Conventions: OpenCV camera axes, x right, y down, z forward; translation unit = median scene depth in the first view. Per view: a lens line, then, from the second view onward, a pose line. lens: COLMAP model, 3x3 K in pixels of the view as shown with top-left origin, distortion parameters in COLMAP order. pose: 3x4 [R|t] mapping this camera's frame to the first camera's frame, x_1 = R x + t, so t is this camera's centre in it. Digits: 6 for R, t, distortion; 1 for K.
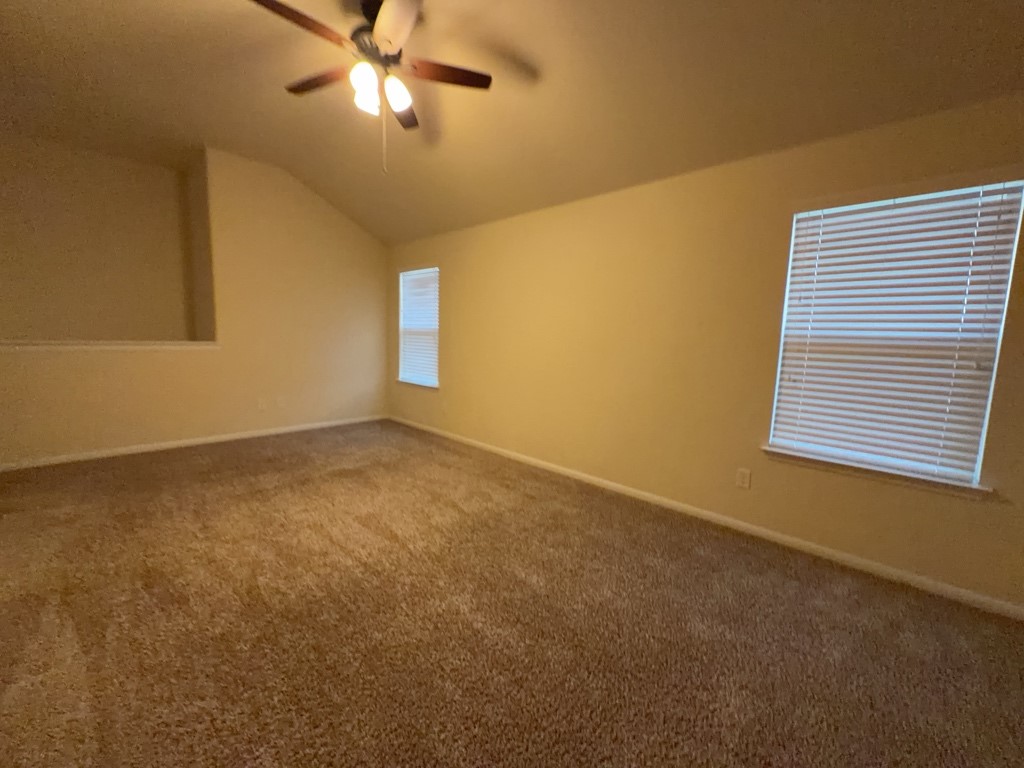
lens RADIAL K [[409.6, 0, 508.7], [0, 409.6, 385.4], [0, 0, 1]] dist [-0.000614, 0.000399]
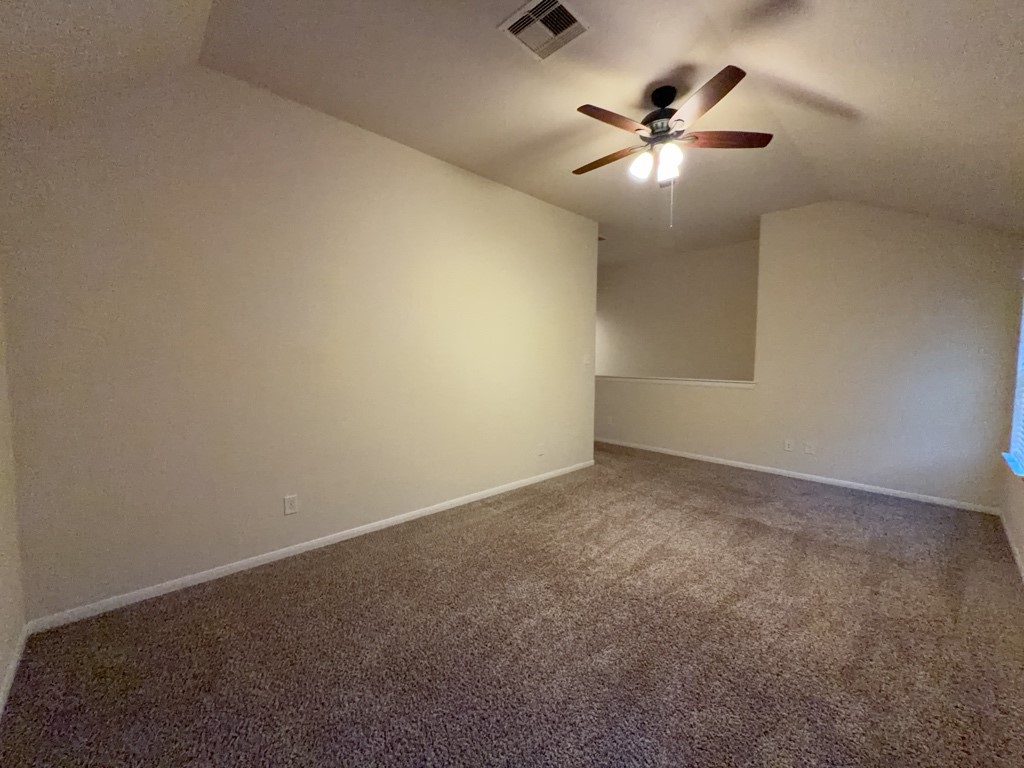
lens RADIAL K [[409.6, 0, 506.2], [0, 409.6, 384.8], [0, 0, 1]] dist [-0.000614, 0.000399]
pose [[-0.040874, 0.042571, -0.998257, 0.687496], [-0.133407, 0.989914, 0.047678, -0.091015], [0.990218, 0.135124, -0.034782, 0.557602]]
